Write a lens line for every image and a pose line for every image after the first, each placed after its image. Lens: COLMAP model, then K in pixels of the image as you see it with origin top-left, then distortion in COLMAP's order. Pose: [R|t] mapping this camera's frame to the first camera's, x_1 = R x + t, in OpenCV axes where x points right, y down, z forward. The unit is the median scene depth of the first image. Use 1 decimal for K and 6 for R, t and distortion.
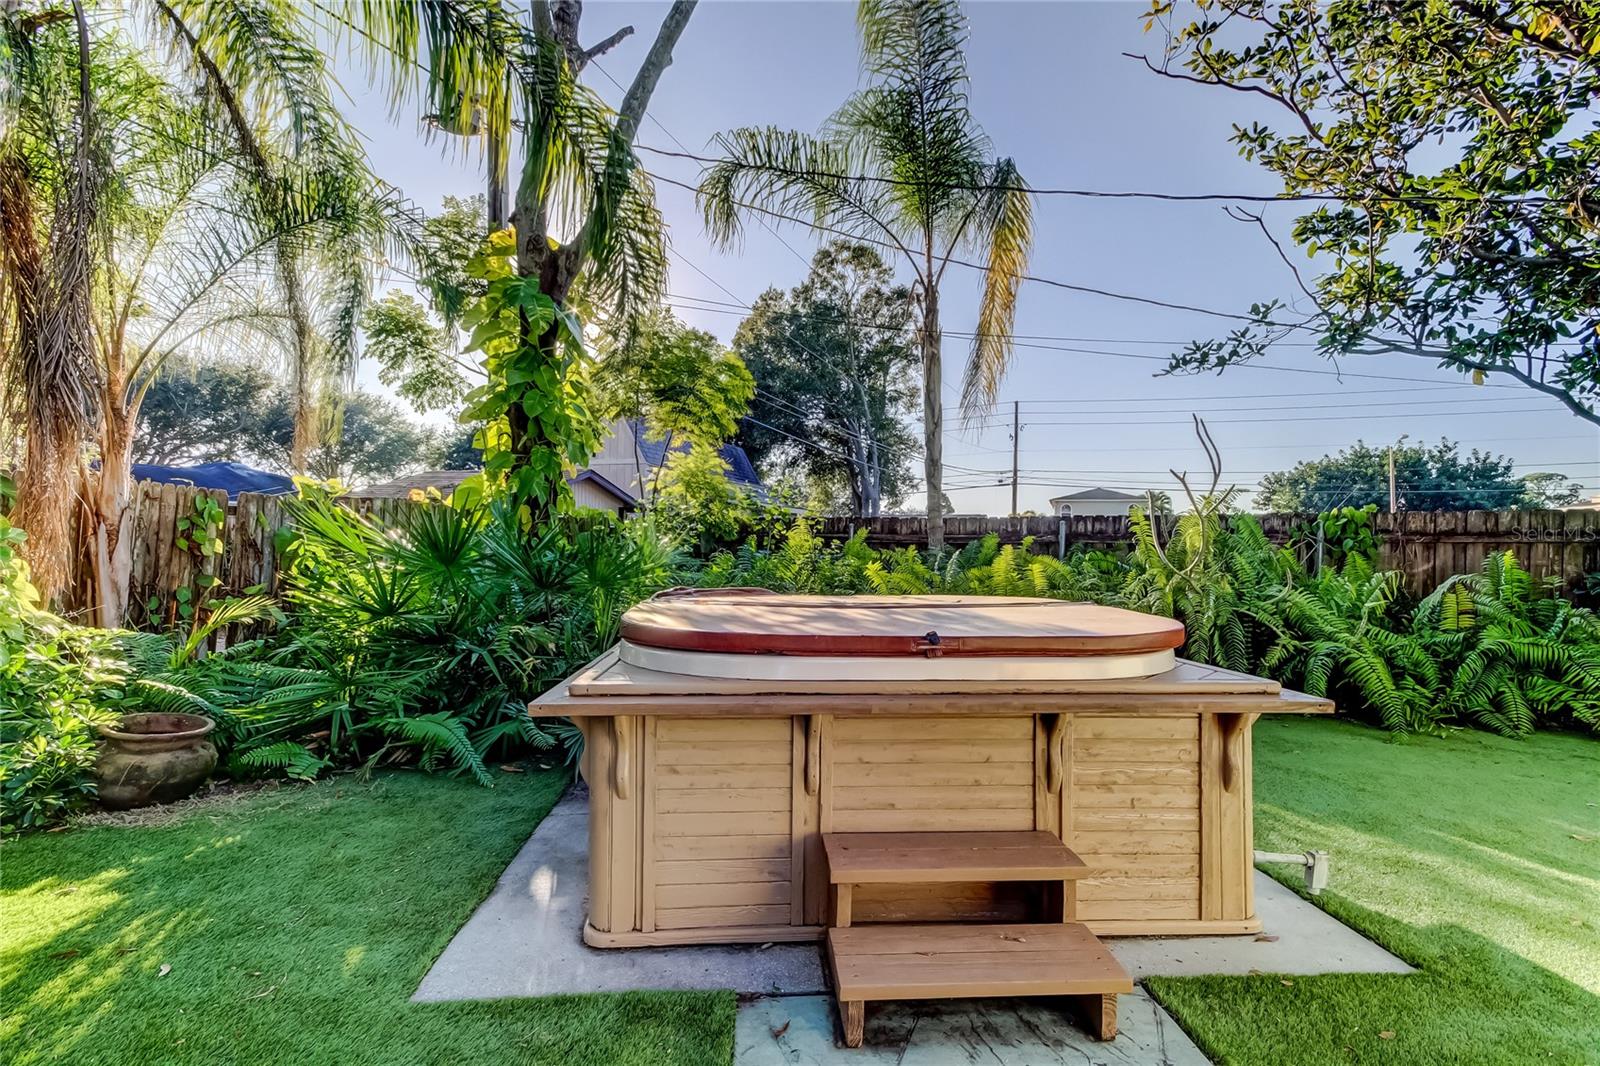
lens RADIAL K [[770.9, 0, 800.0], [0, 770.9, 533.0], [0, 0, 1]] dist [0.001735, 0.000055]
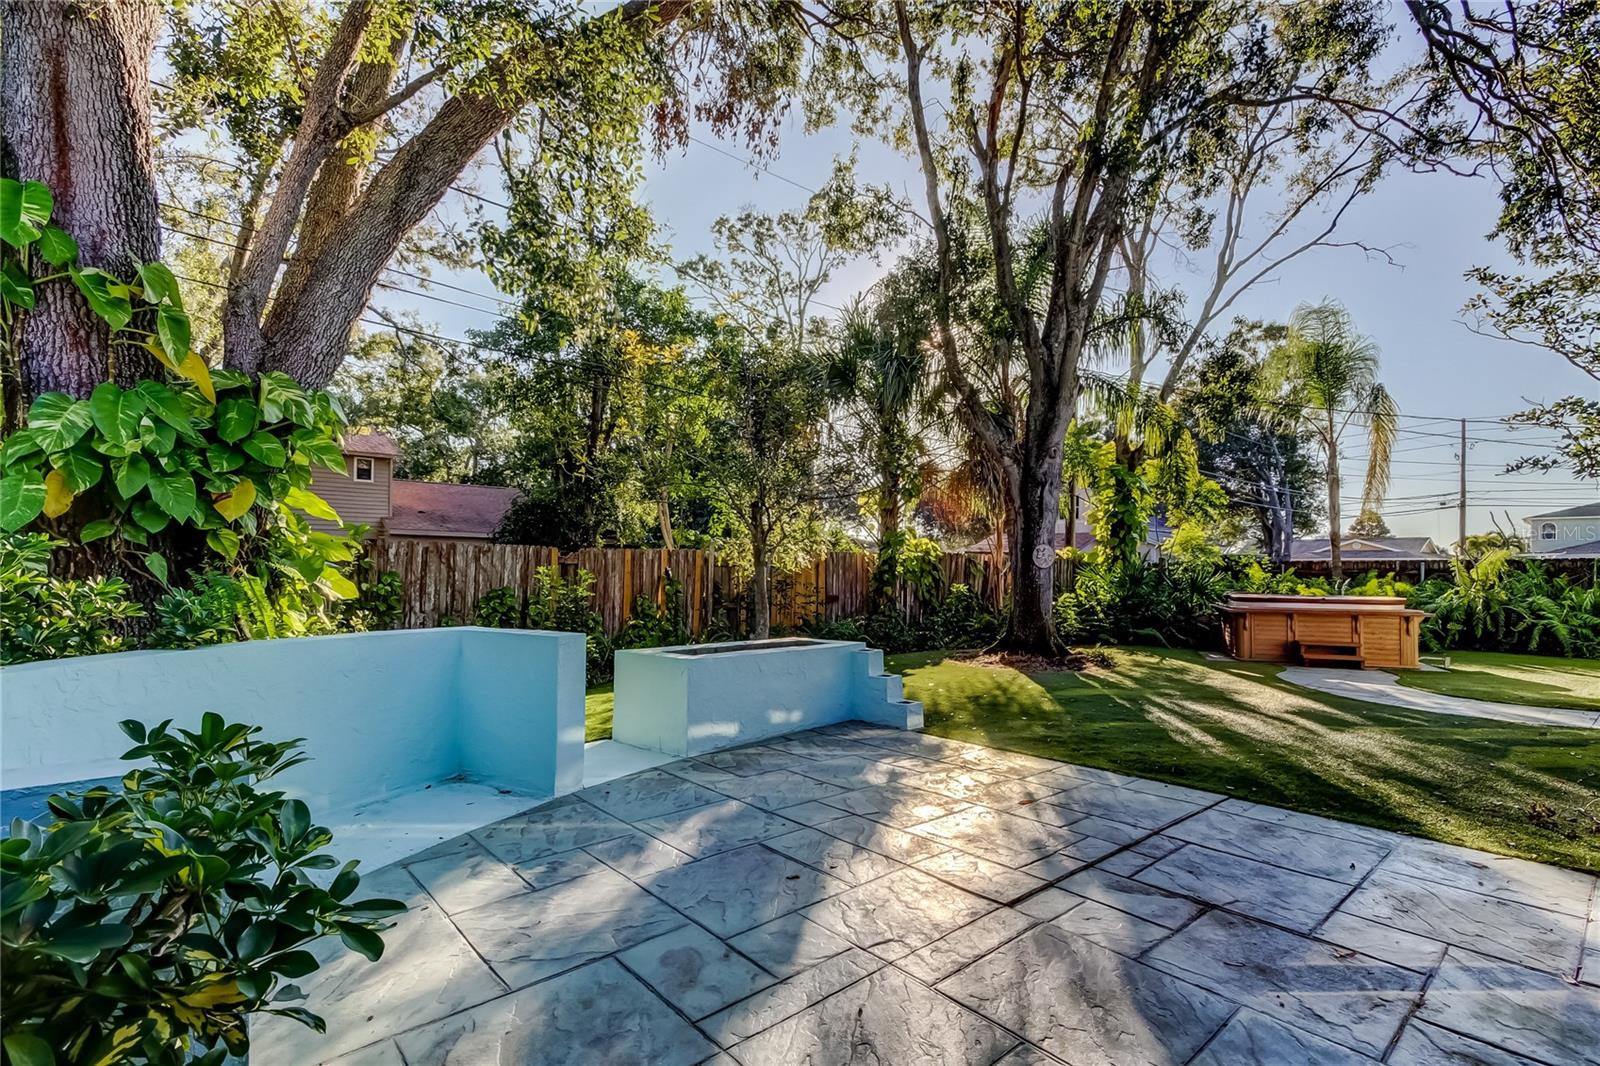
lens RADIAL K [[734.5, 0, 799.1], [0, 734.5, 565.7], [0, 0, 1]] dist [0.013420, 0.000027]
pose [[0.887308, -0.008958, -0.461090, -0.156842], [0.012469, 0.999912, 0.004569, -0.033327], [0.461008, -0.009803, 0.887342, -1.203941]]
